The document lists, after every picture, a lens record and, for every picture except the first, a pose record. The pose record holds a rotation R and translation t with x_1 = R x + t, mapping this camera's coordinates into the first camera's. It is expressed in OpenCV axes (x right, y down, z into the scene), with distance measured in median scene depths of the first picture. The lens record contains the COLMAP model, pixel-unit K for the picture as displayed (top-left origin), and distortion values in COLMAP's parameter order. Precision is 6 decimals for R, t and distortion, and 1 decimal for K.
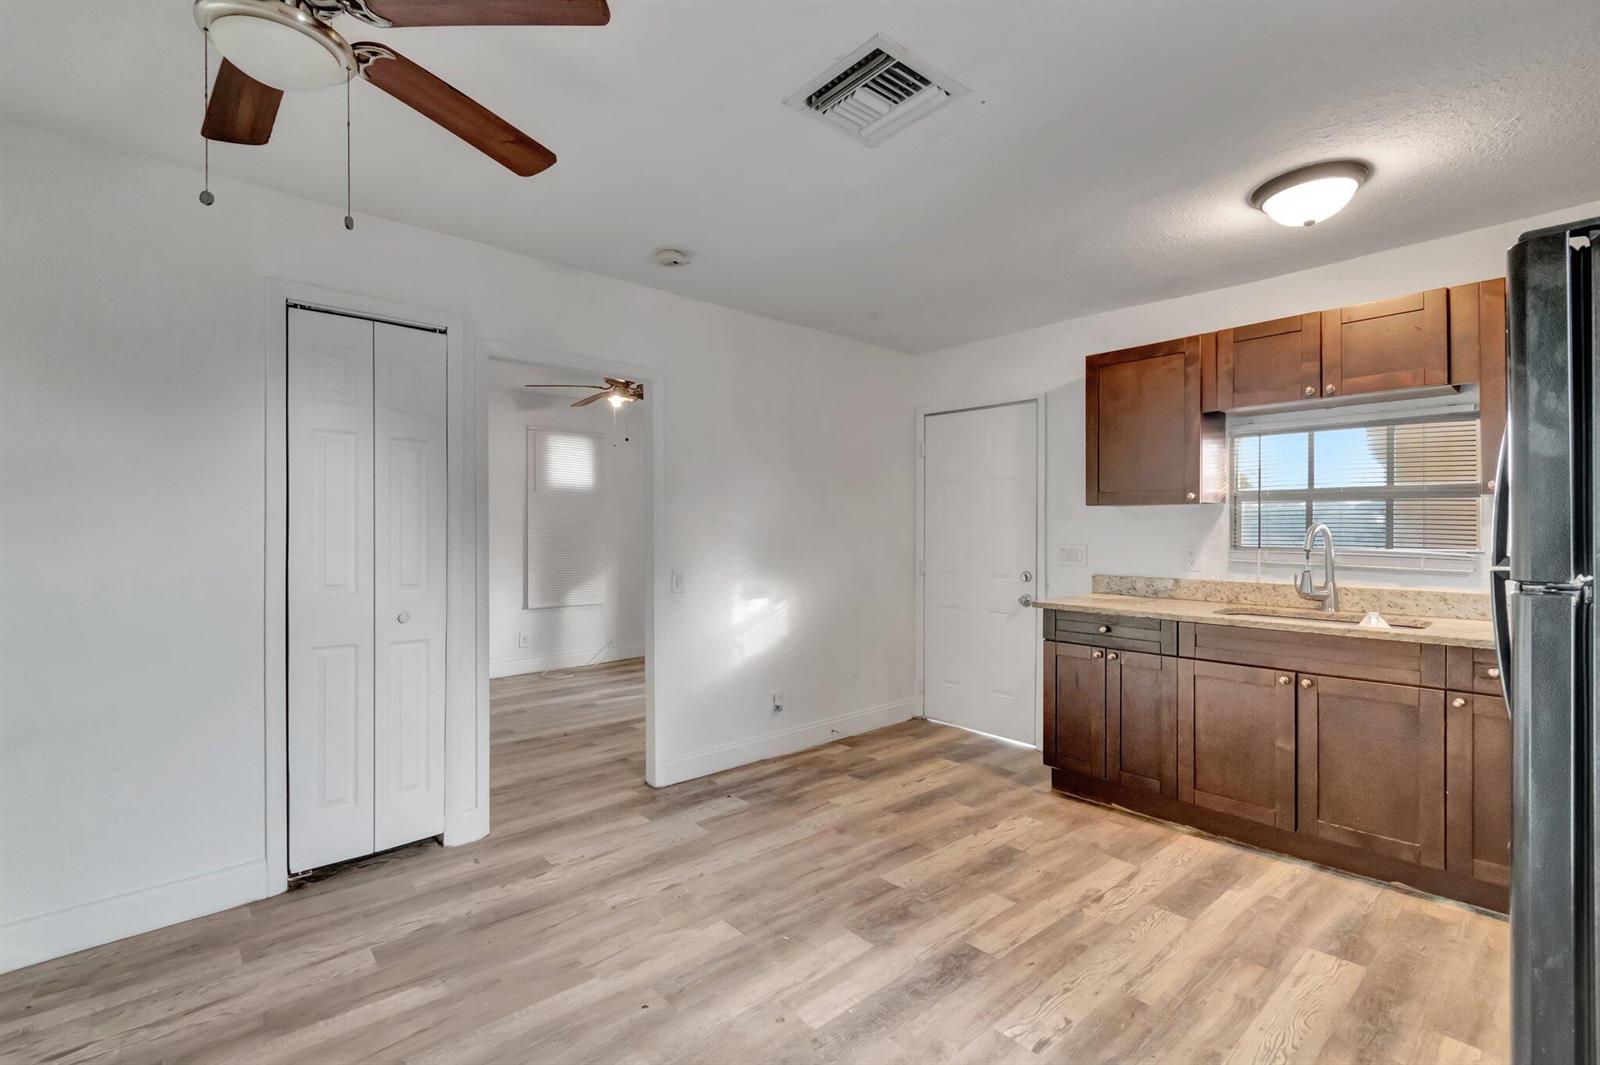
lens RADIAL K [[713.3, 0, 788.0], [0, 713.3, 528.4], [0, 0, 1]] dist [0.006394, -0.002932]
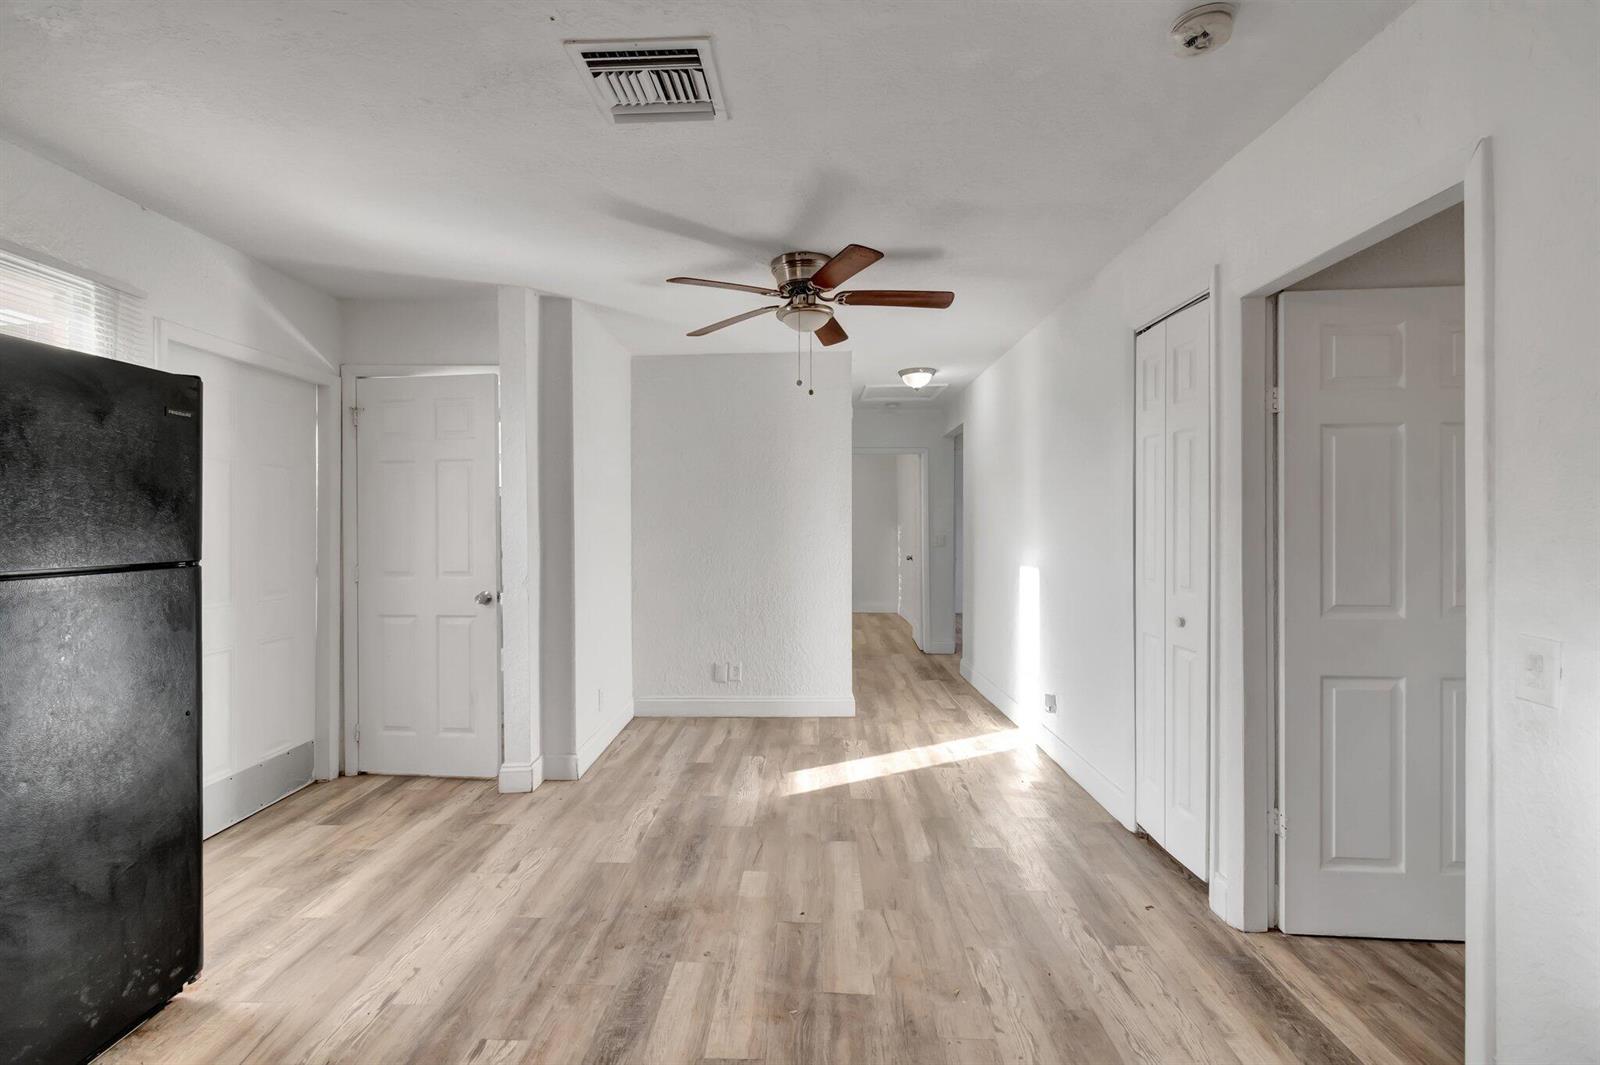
lens RADIAL K [[713.3, 0, 799.1], [0, 713.3, 529.0], [0, 0, 1]] dist [0.006394, -0.002932]
pose [[-0.672698, 0.005933, -0.739894, 0.487008], [0.001489, 0.999977, 0.006665, -0.005245], [0.739916, 0.003382, -0.672691, 1.238668]]
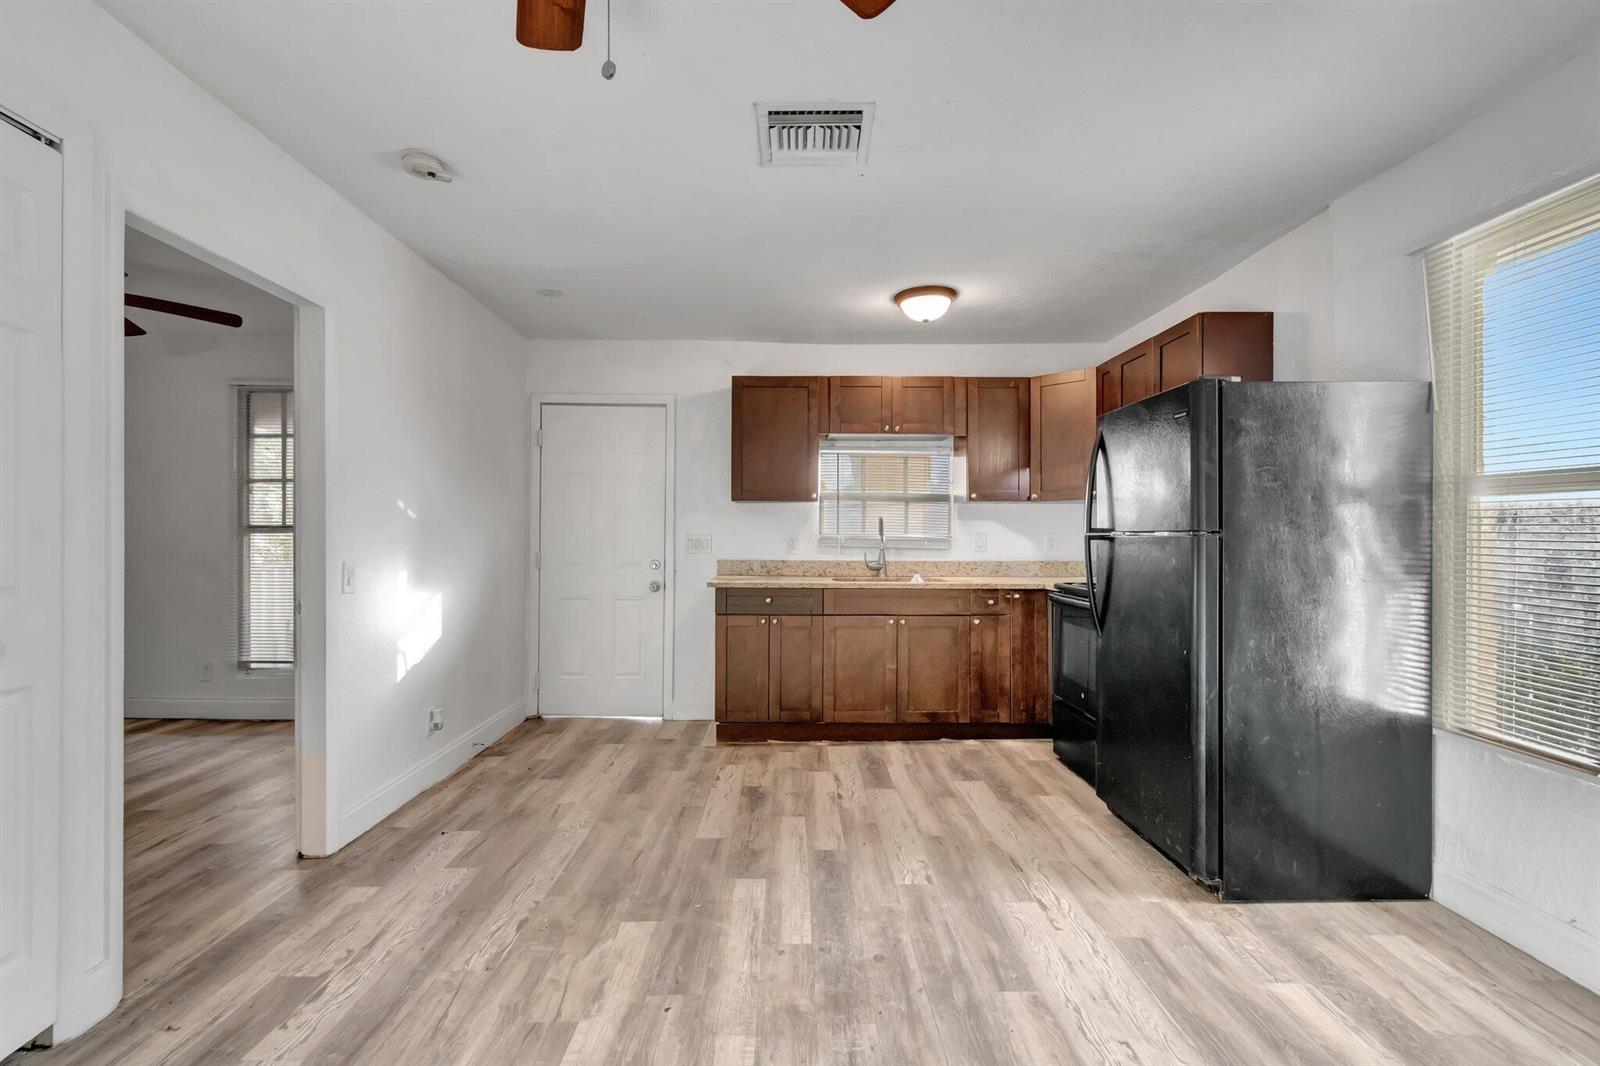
lens RADIAL K [[713.3, 0, 788.9], [0, 713.3, 539.5], [0, 0, 1]] dist [0.006394, -0.002932]
pose [[0.656741, -0.000732, 0.754116, -0.540709], [-0.003064, 0.999989, 0.003640, 0.035556], [-0.754110, -0.004701, 0.656731, 0.183533]]
